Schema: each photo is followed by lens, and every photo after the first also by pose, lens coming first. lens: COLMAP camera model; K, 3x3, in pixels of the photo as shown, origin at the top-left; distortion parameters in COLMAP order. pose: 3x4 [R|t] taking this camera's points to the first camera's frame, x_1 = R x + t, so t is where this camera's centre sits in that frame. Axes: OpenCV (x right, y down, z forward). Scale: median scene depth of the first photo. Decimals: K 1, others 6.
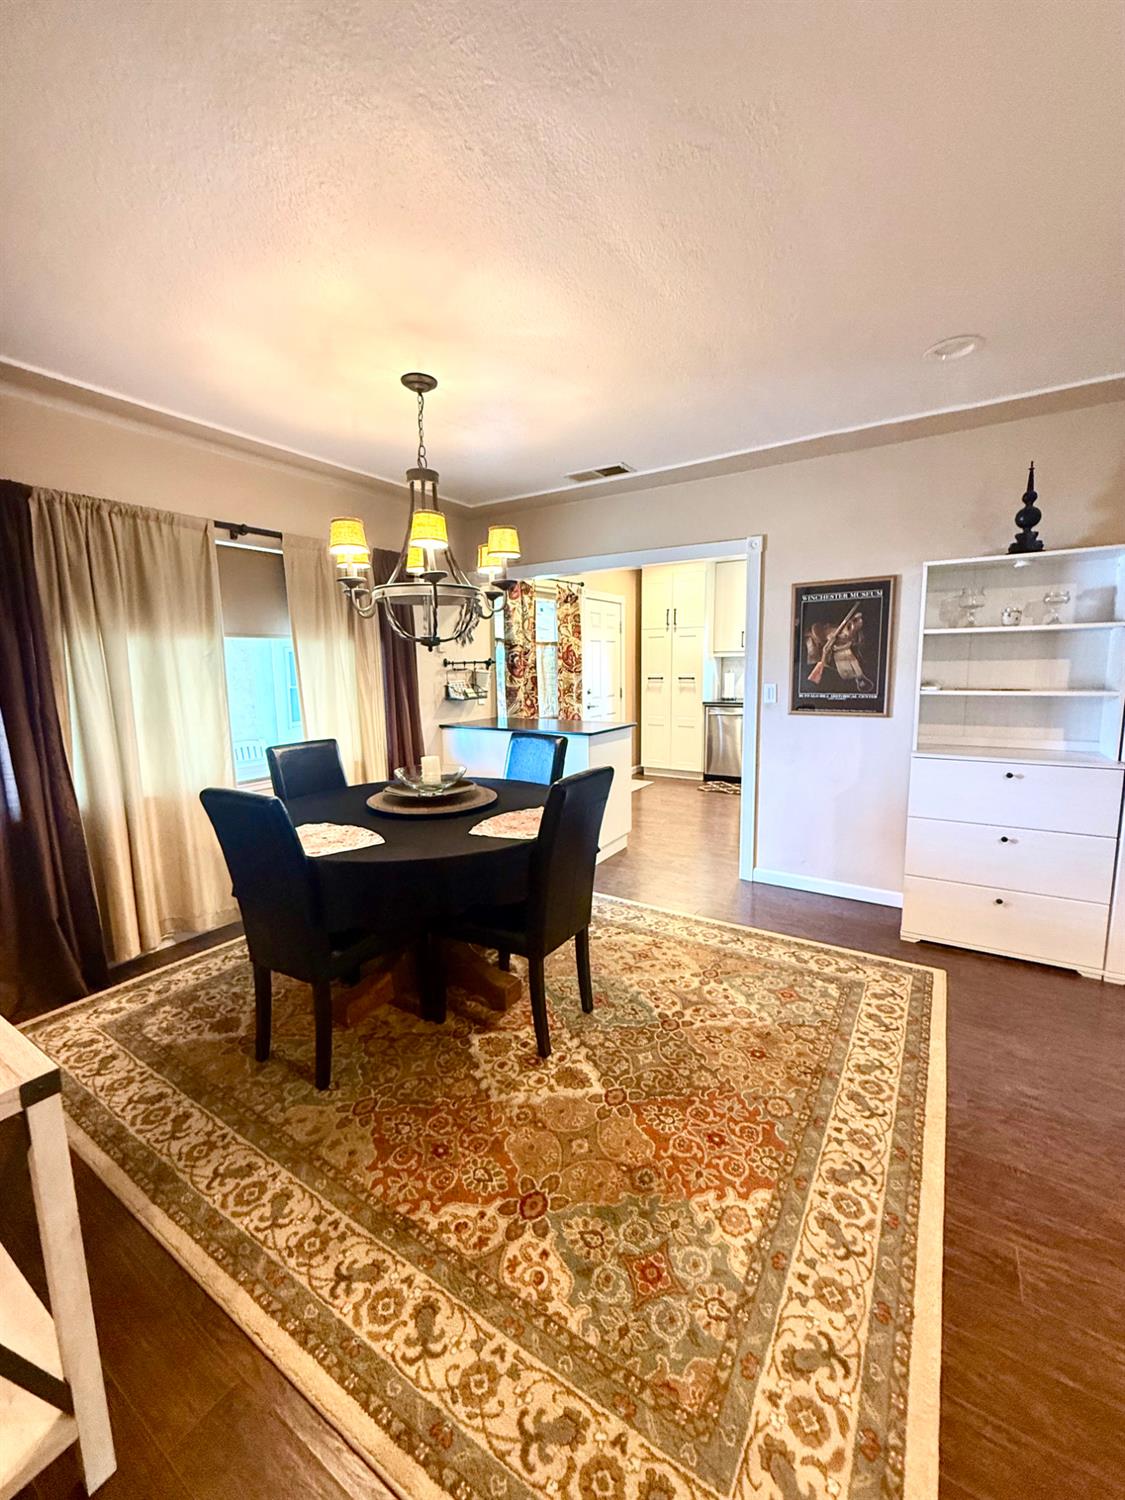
lens RADIAL K [[597.8, 0, 562.7], [0, 597.8, 746.9], [0, 0, 1]] dist [-0.001499, -0.000050]
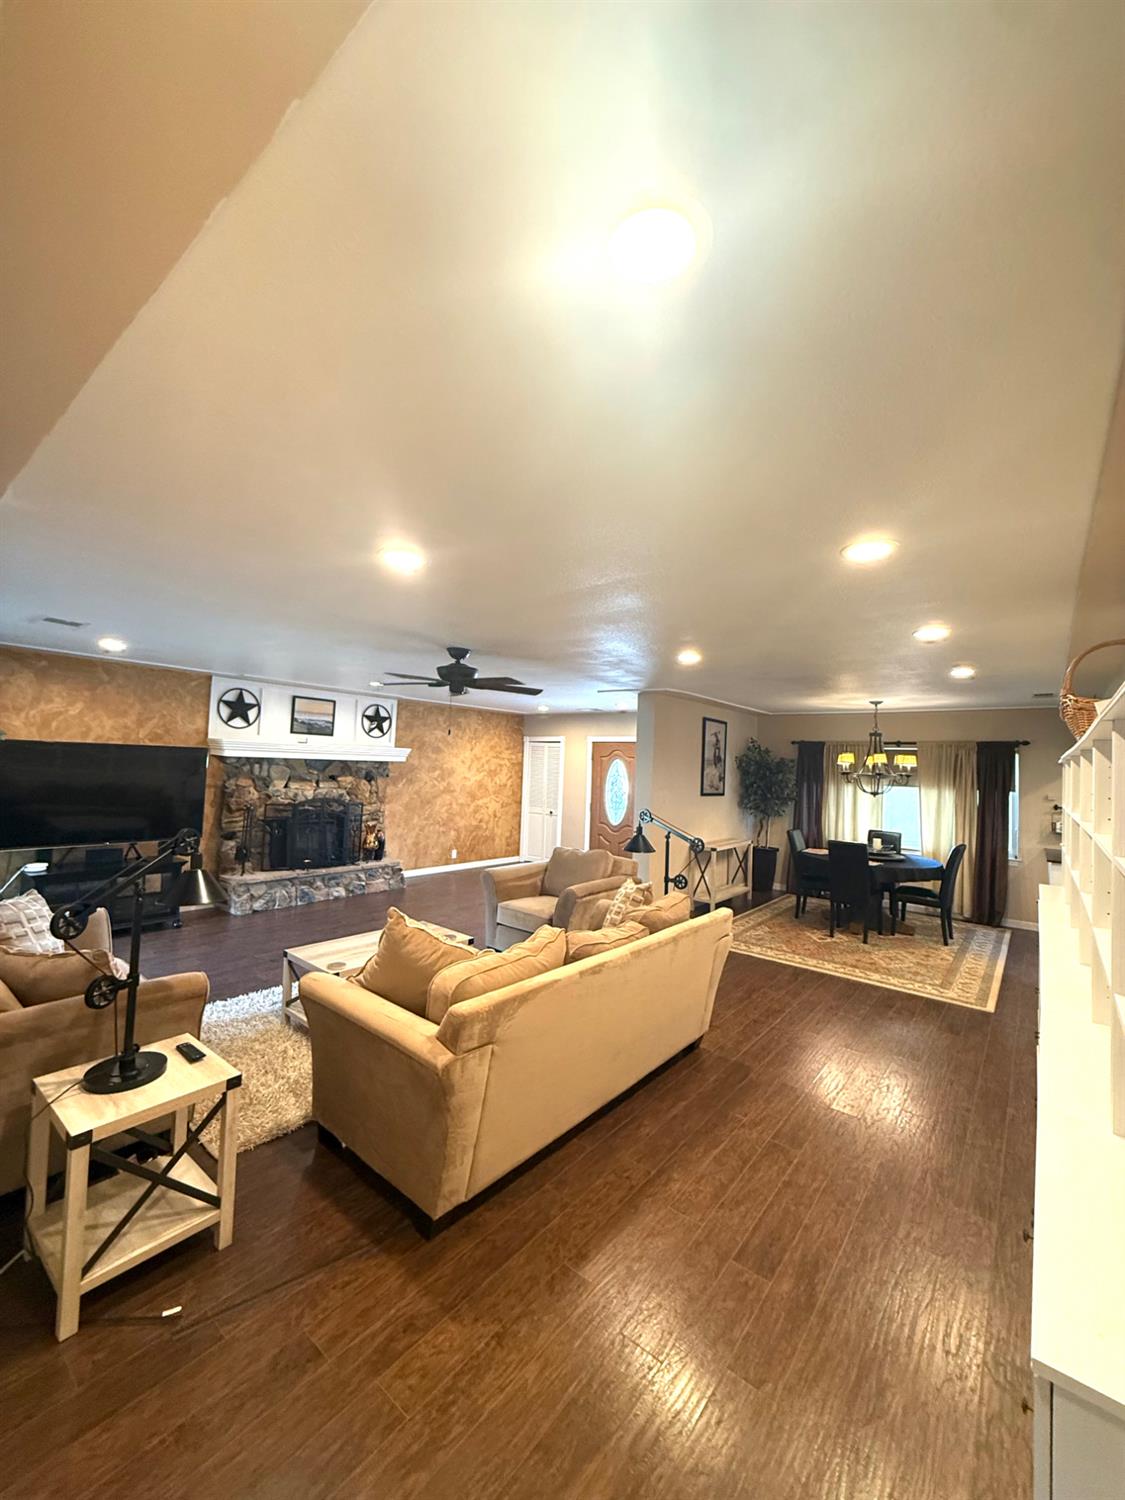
lens RADIAL K [[597.8, 0, 562.0], [0, 597.8, 748.6], [0, 0, 1]] dist [-0.001499, -0.000050]
pose [[-0.105444, -0.011551, -0.994358, 3.029494], [-0.172336, 0.985015, 0.006832, -0.178991], [0.979378, 0.172084, -0.105854, -0.129984]]
